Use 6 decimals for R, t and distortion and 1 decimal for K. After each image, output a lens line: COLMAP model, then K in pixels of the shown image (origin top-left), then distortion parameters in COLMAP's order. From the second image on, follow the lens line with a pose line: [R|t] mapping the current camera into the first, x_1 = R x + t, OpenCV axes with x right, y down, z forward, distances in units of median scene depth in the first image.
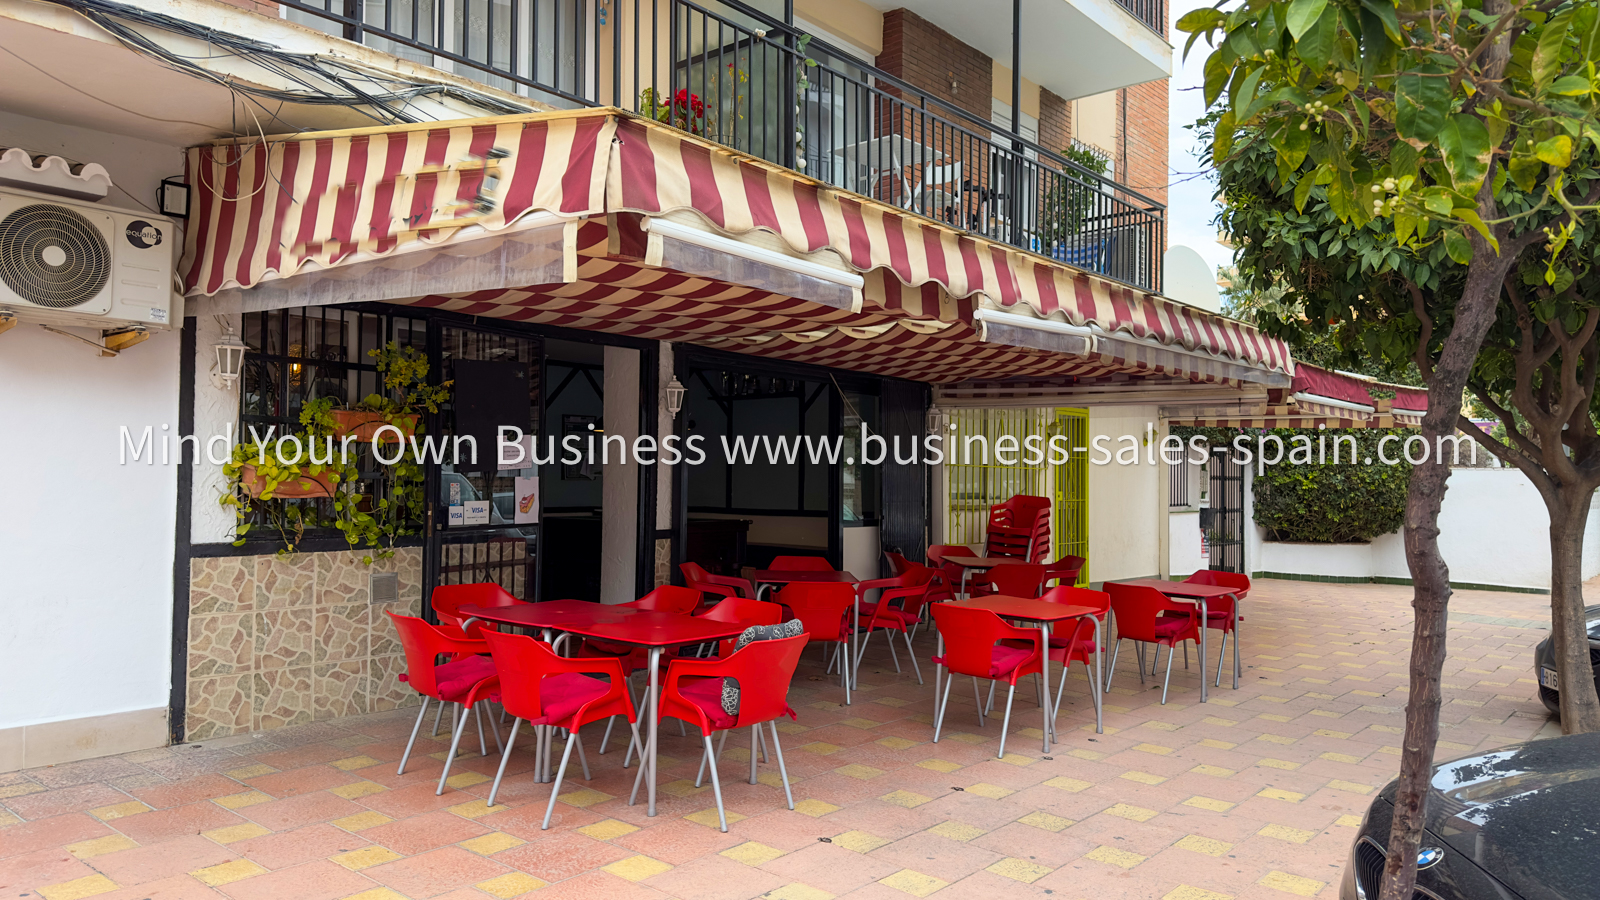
lens RADIAL K [[1116.0, 0, 801.2], [0, 1116.0, 460.2], [0, 0, 1]] dist [0.026300, -0.018687]
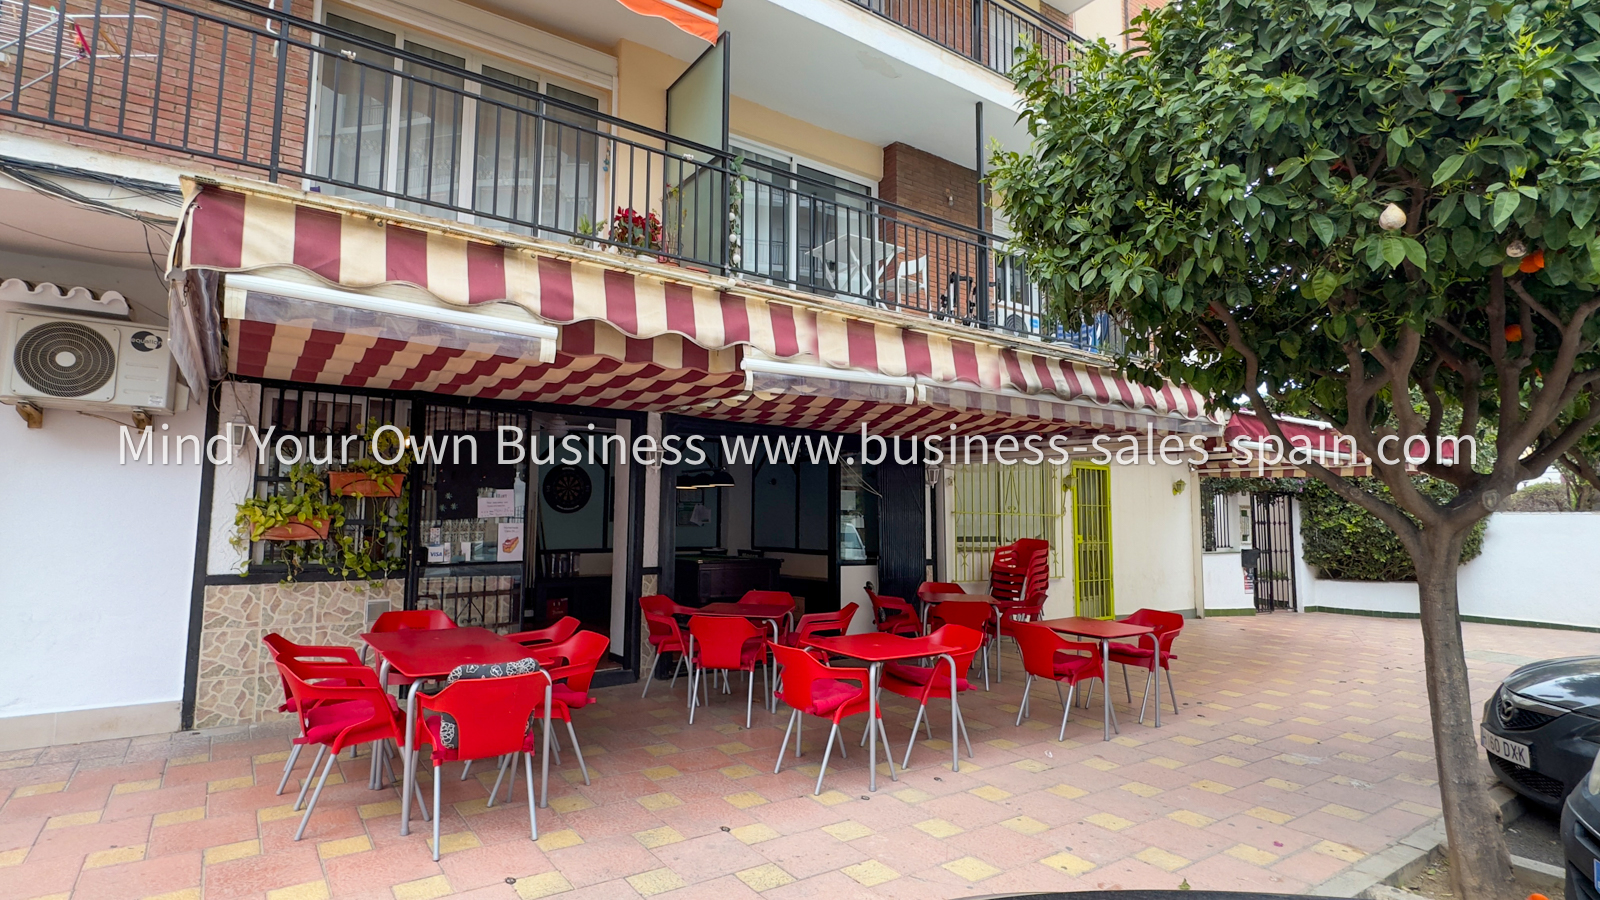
lens RADIAL K [[799.1, 0, 797.0], [0, 799.1, 451.6], [0, 0, 1]] dist [-0.014804, 0.005191]
pose [[0.966775, -0.026996, -0.254200, 0.349044], [0.007460, 0.996964, -0.077505, 0.007921], [0.255520, 0.073034, 0.964041, 0.261215]]
